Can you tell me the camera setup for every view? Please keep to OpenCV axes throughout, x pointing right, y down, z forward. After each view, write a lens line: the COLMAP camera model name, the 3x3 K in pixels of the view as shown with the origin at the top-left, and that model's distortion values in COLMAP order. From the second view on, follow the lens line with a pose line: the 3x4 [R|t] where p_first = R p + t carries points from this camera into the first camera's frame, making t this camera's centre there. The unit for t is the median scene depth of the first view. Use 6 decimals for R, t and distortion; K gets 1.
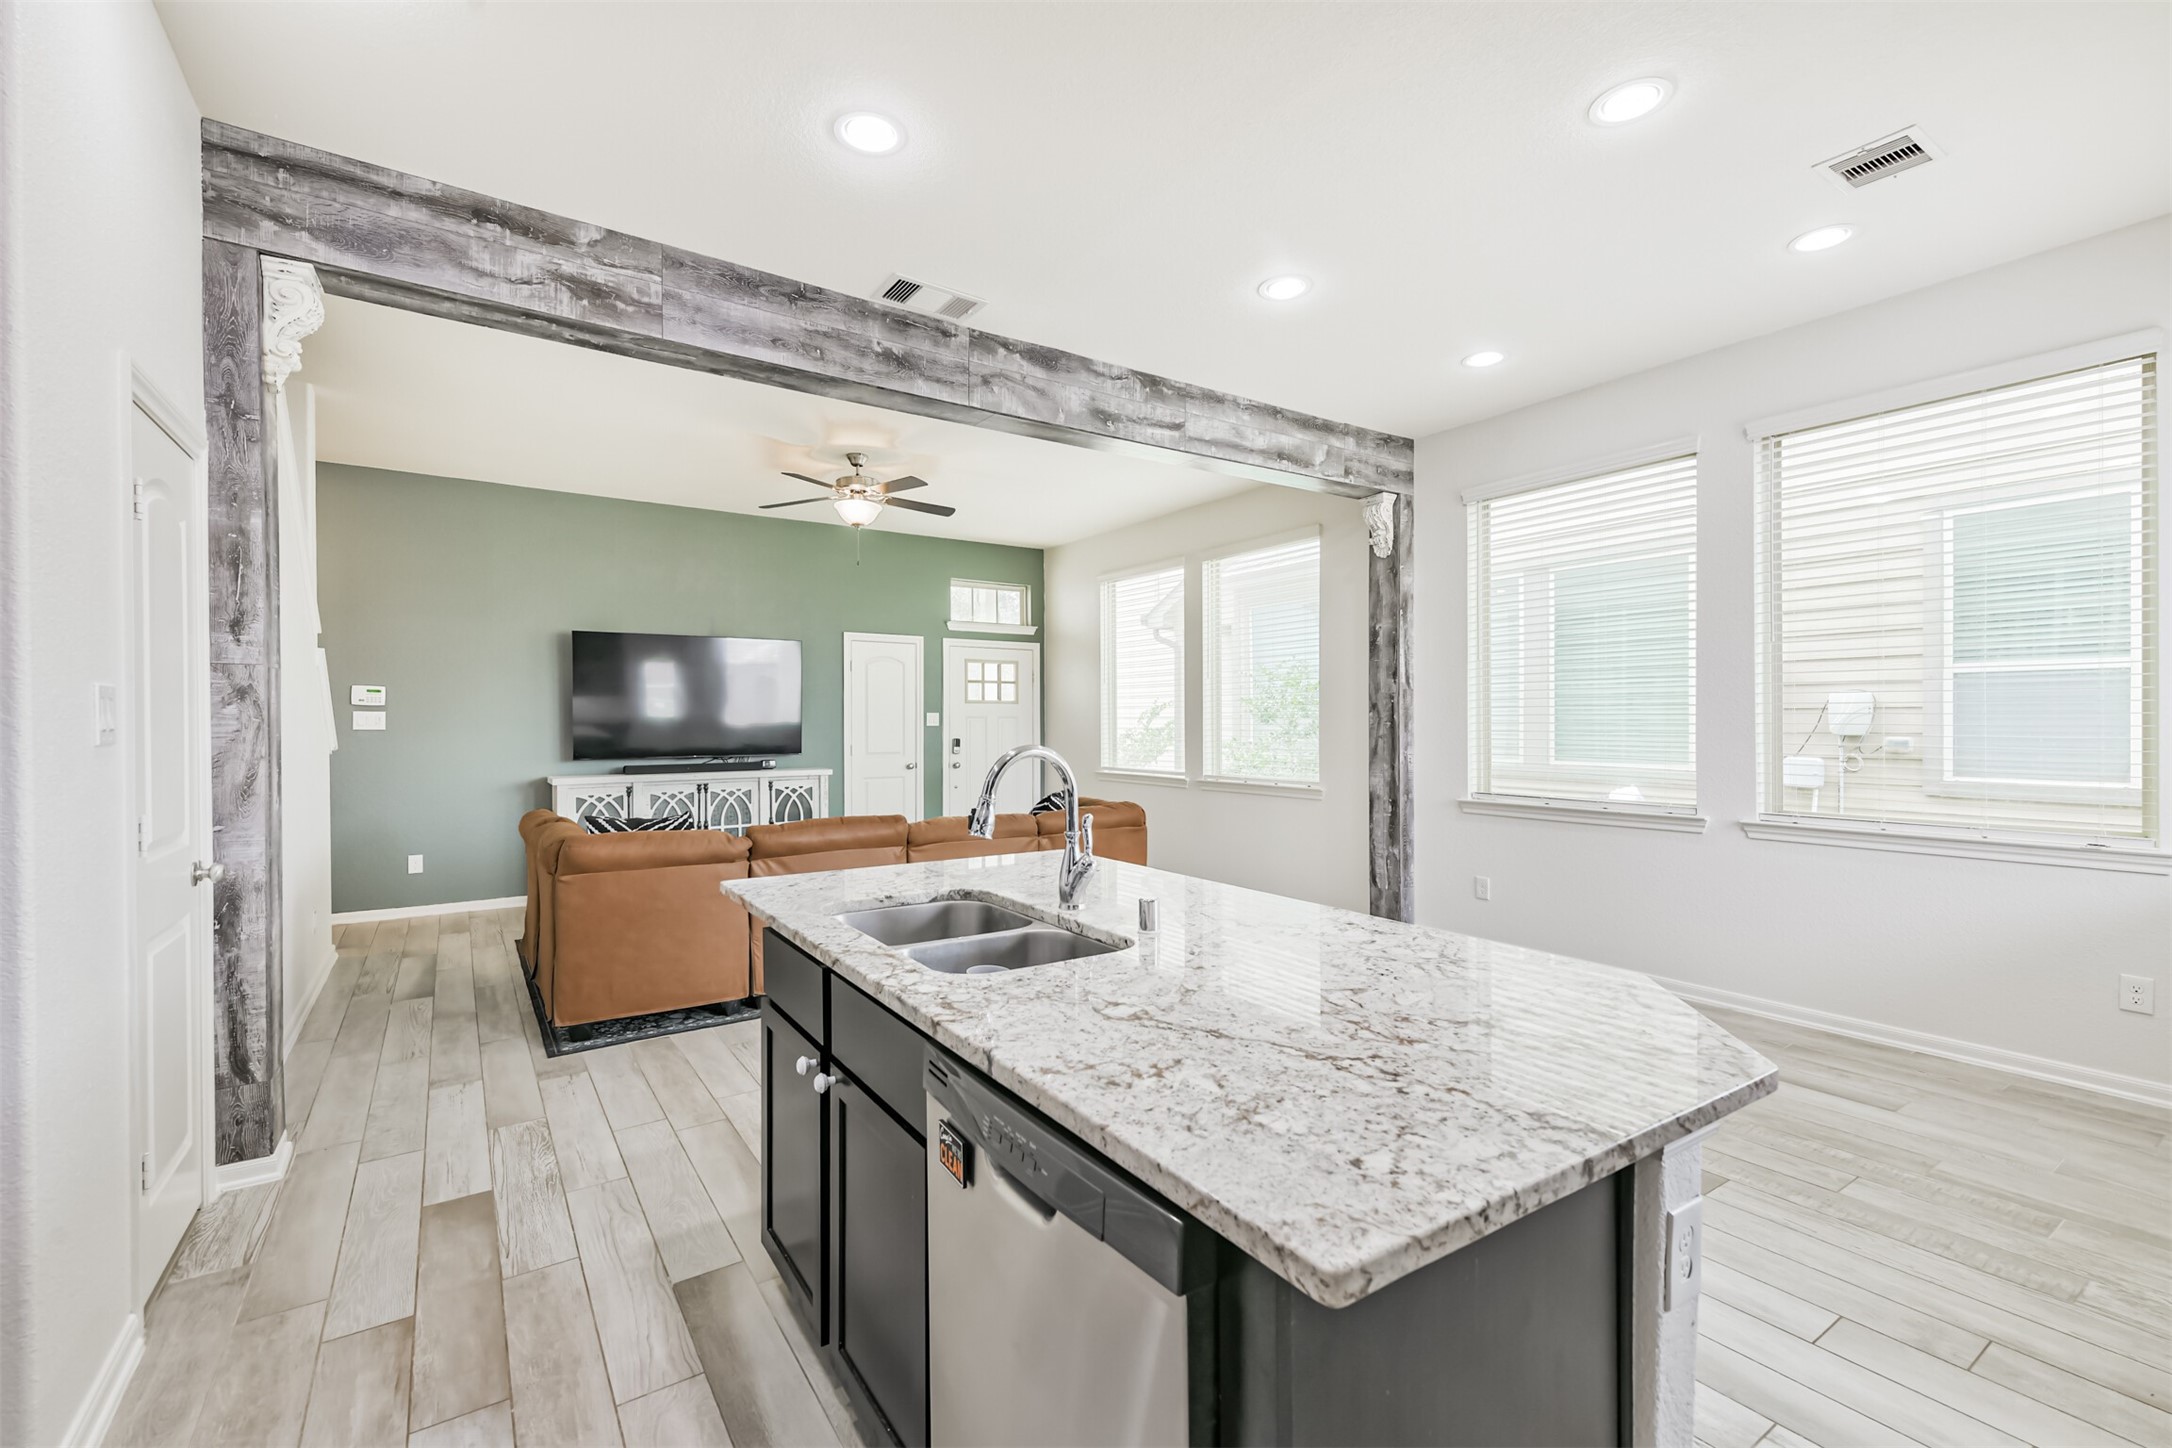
lens RADIAL K [[924.1, 0, 1080.5], [0, 924.1, 725.7], [0, 0, 1]] dist [0.027372, -0.010044]
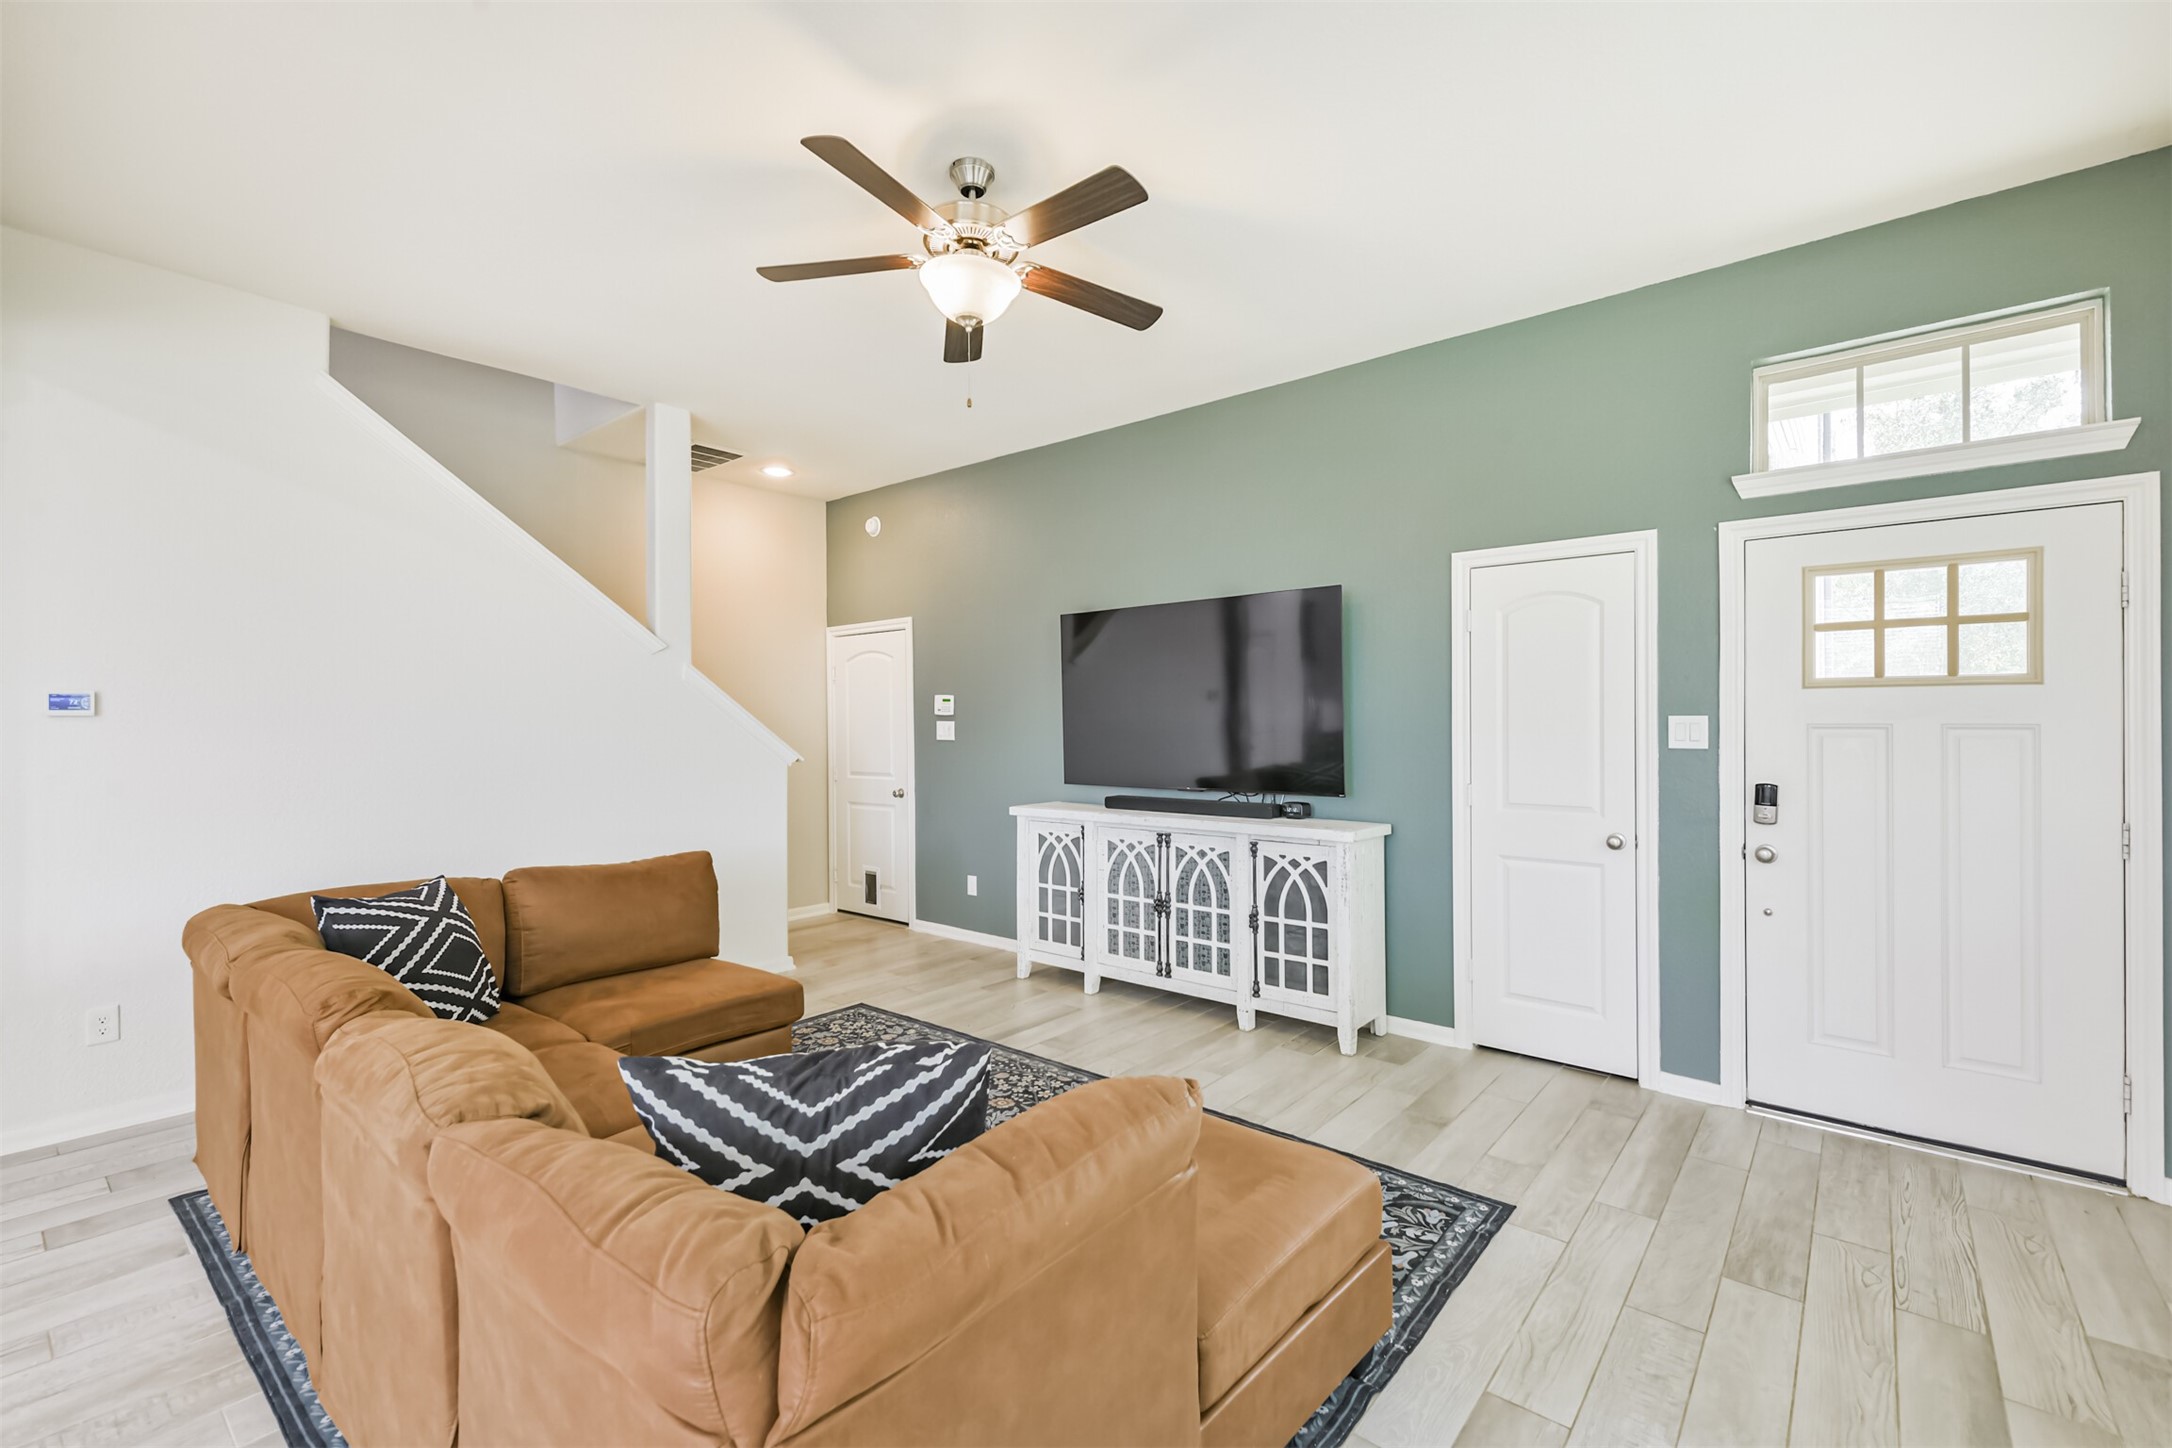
lens RADIAL K [[924.1, 0, 1091.7], [0, 924.1, 714.1], [0, 0, 1]] dist [0.027372, -0.010044]
pose [[0.284577, -0.007720, -0.958622, 0.242347], [-0.001133, 0.999964, -0.008389, -0.017310], [0.958653, 0.003473, 0.284558, 1.011212]]
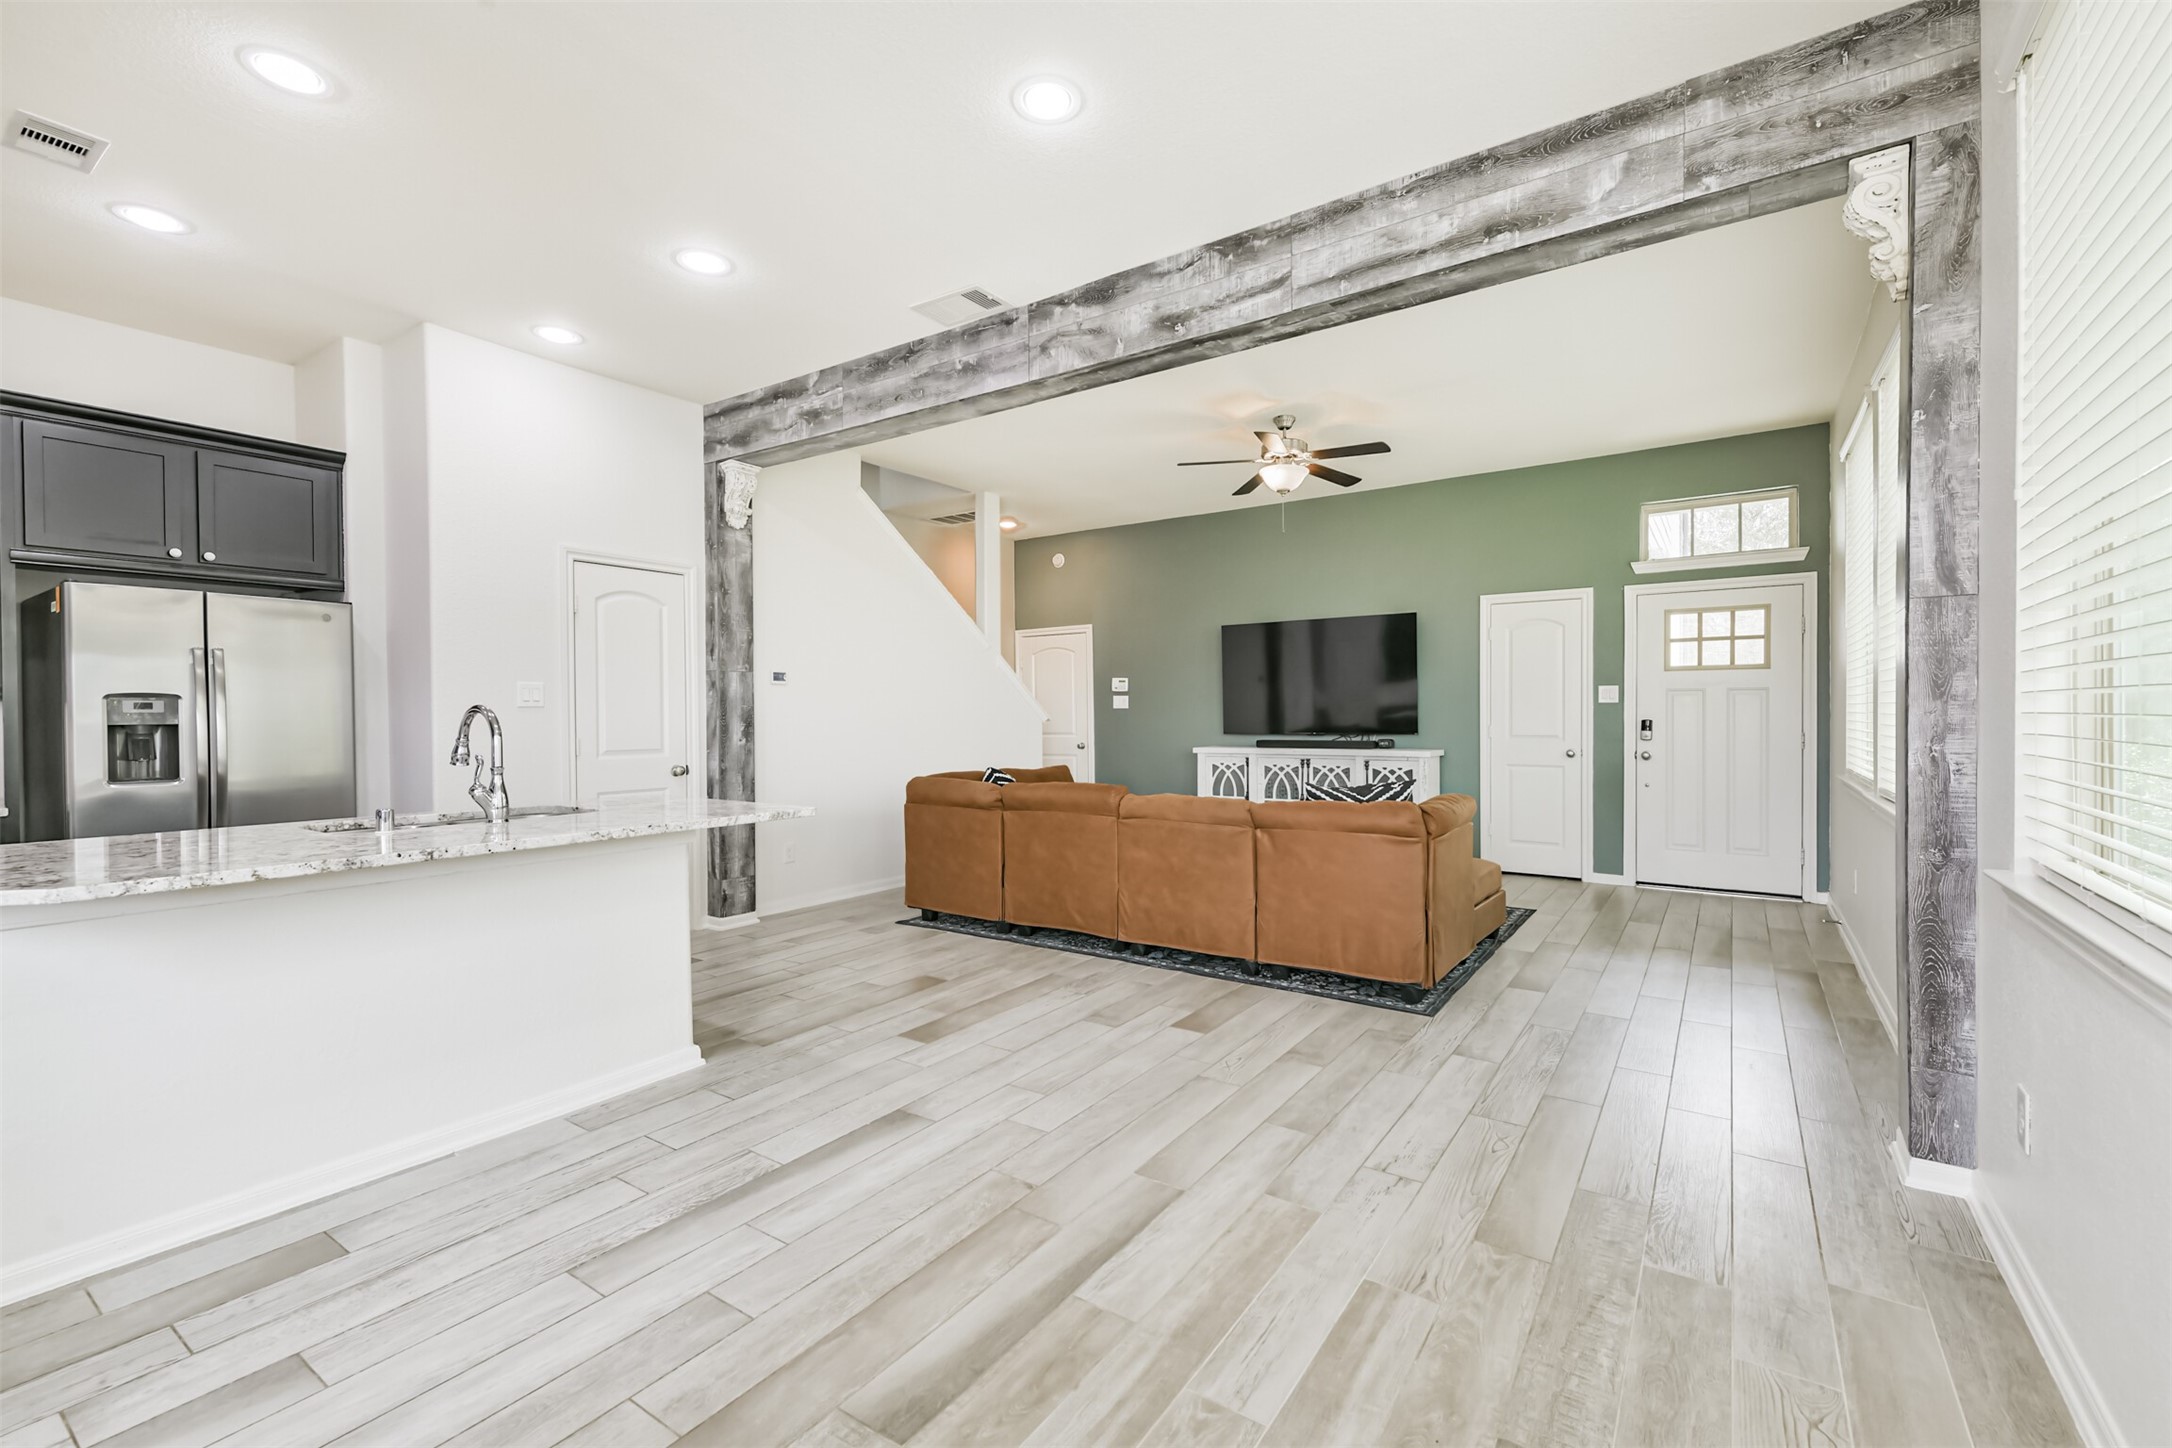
lens RADIAL K [[924.1, 0, 1095.6], [0, 924.1, 713.8], [0, 0, 1]] dist [0.027372, -0.010044]
pose [[0.369087, 0.000180, -0.929395, 0.629103], [0.000606, 1.000000, 0.000434, 0.013737], [0.929395, -0.000724, 0.369086, 0.512991]]
